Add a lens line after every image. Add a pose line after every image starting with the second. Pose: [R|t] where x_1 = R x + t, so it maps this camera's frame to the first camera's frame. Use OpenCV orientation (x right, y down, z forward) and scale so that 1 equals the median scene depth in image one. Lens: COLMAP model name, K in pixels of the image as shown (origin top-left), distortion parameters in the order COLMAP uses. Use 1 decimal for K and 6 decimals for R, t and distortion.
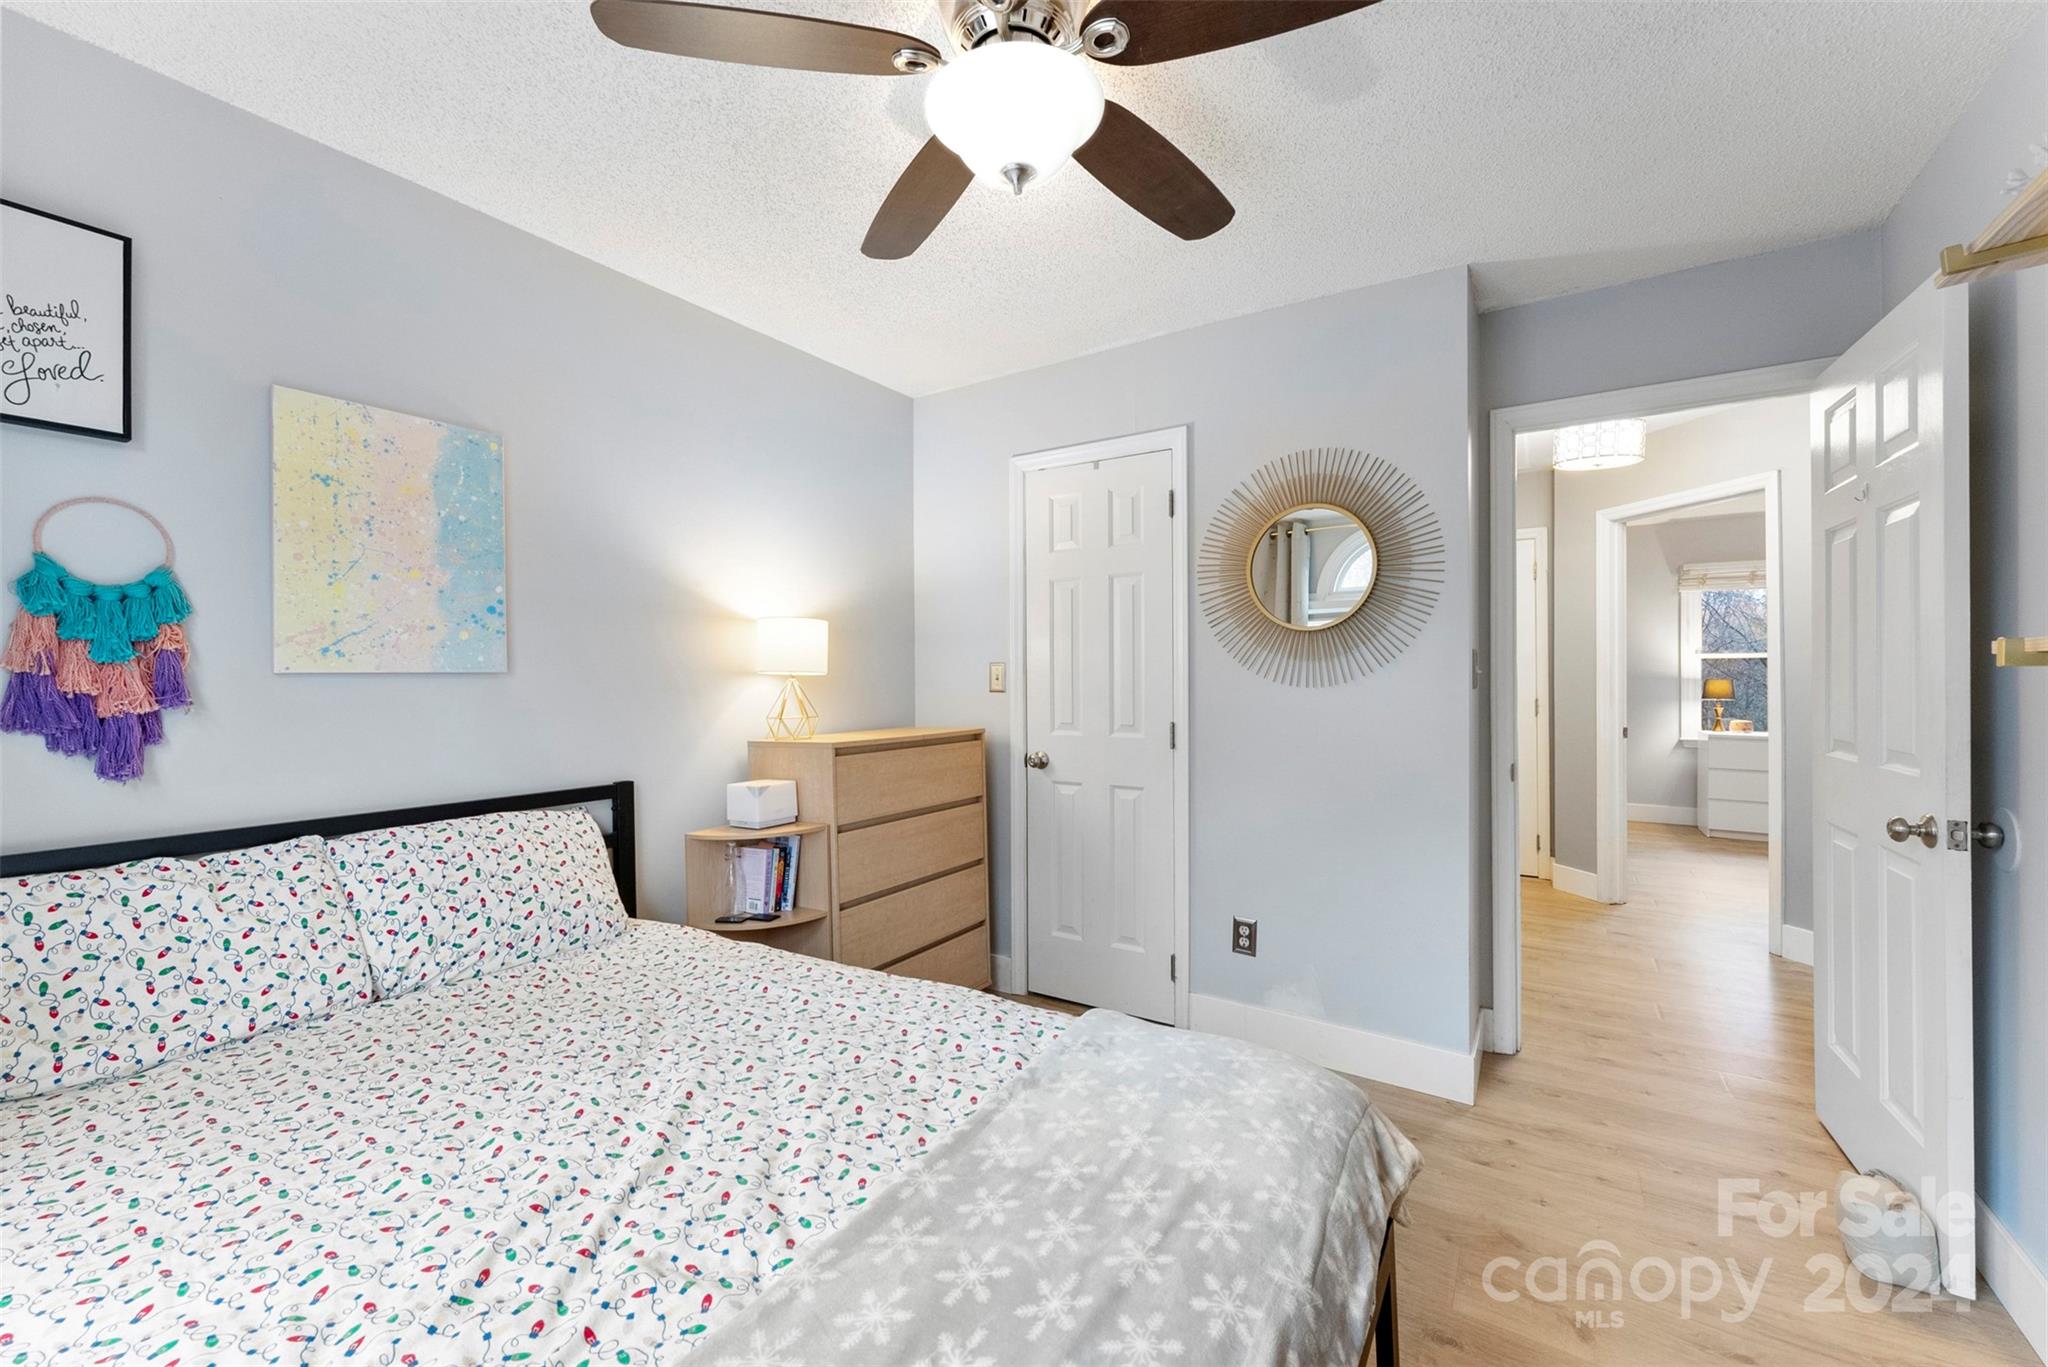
lens RADIAL K [[824.7, 0, 1012.5], [0, 824.7, 681.0], [0, 0, 1]] dist [-0.002349, 0.000376]
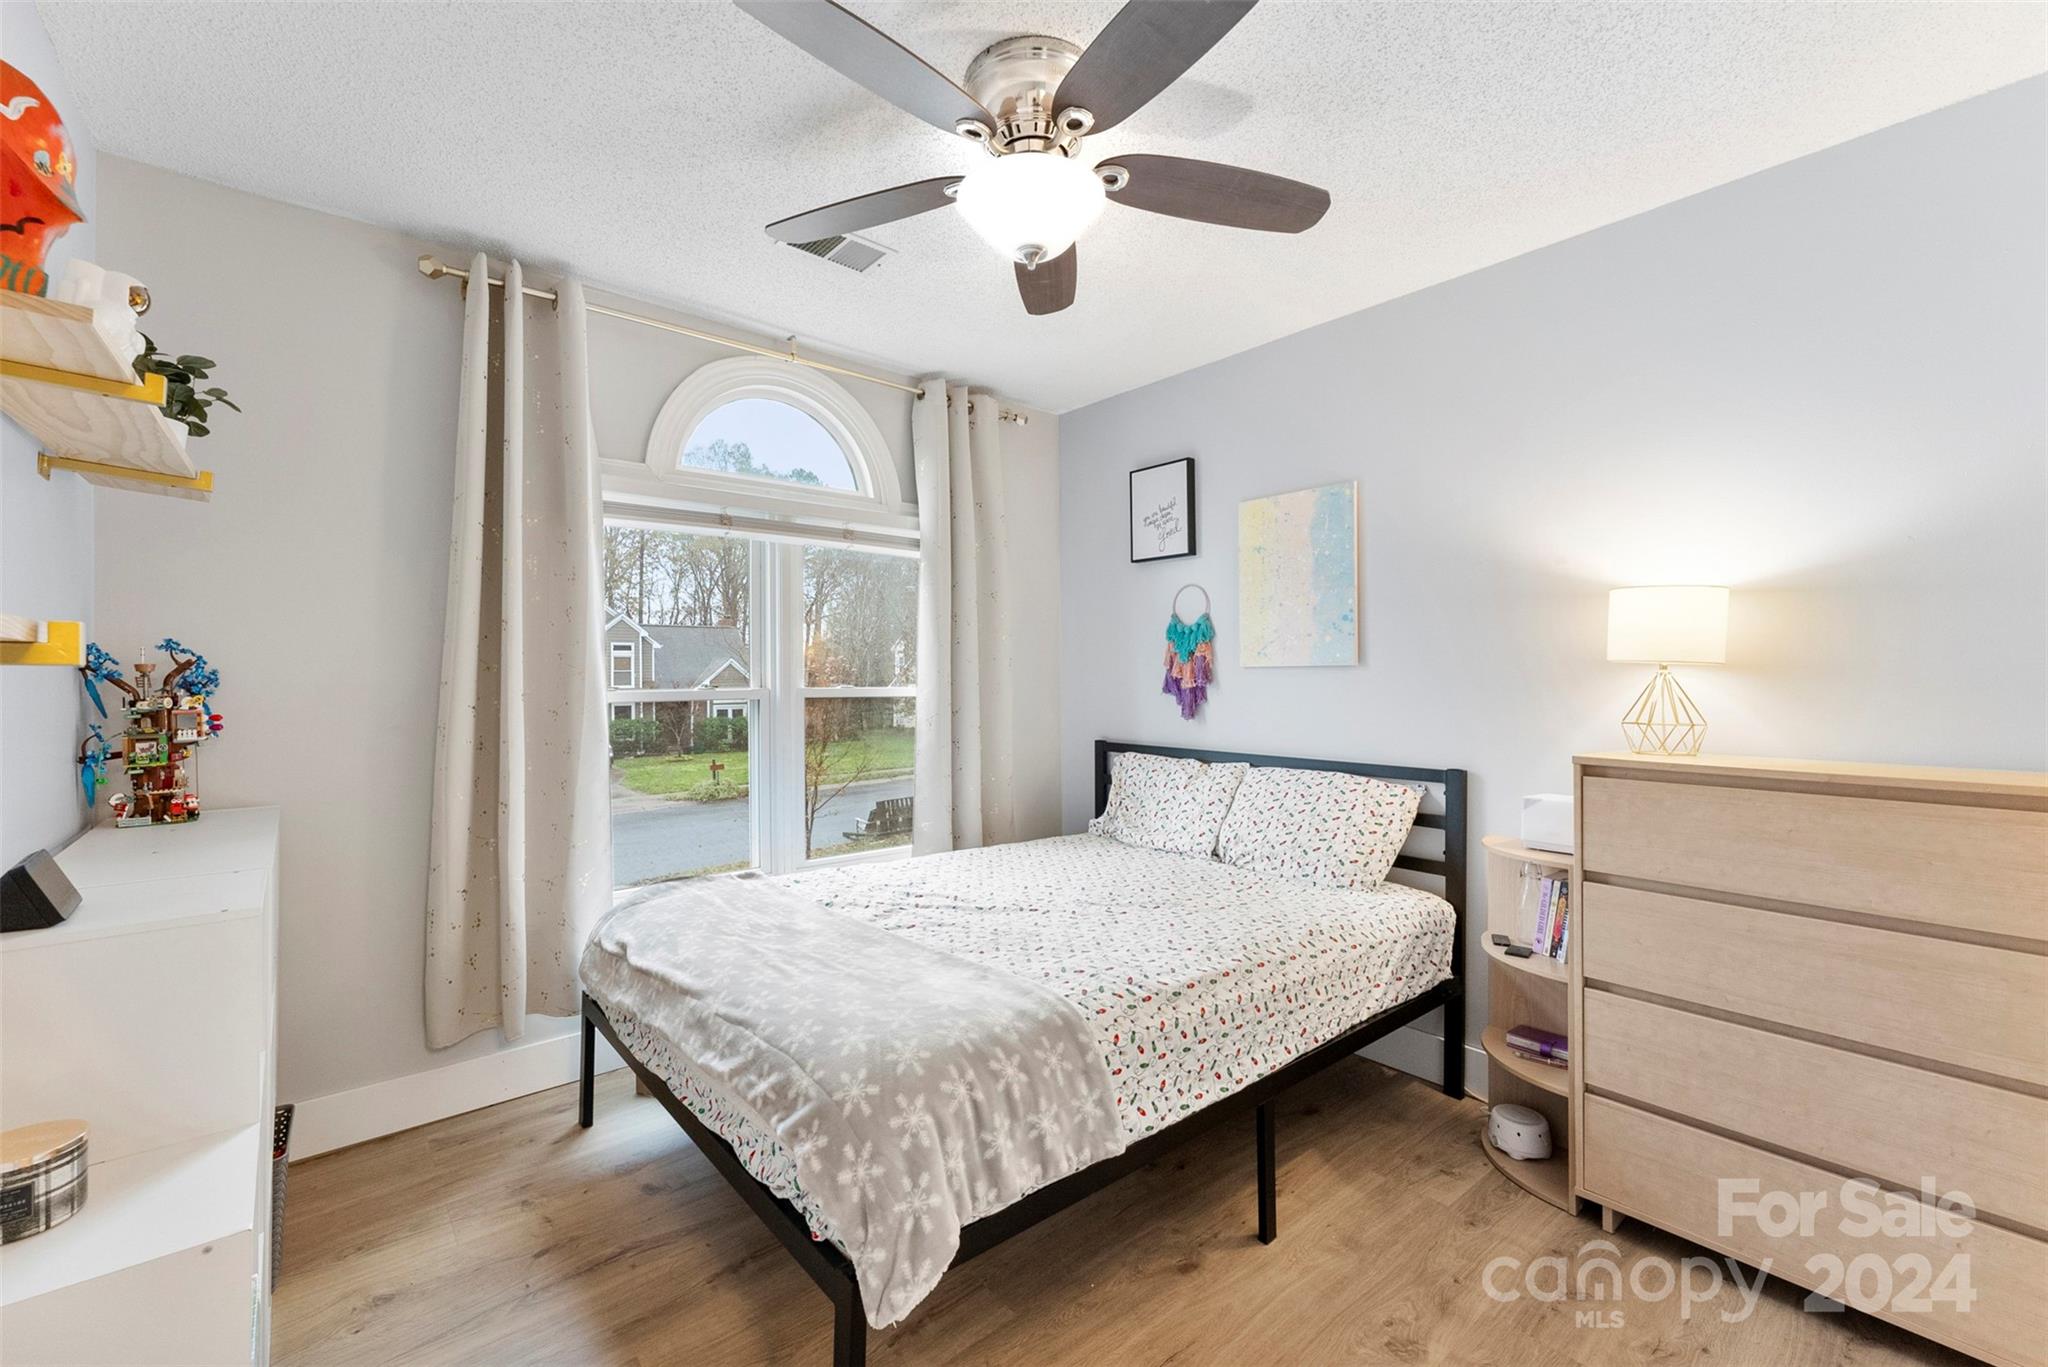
lens RADIAL K [[824.7, 0, 1013.5], [0, 824.7, 675.9], [0, 0, 1]] dist [-0.002349, 0.000376]
pose [[-0.289033, 0.011372, -0.957251, 0.889638], [0.004599, 0.999934, 0.010491, -0.011559], [0.957308, -0.001370, -0.289067, 1.004680]]
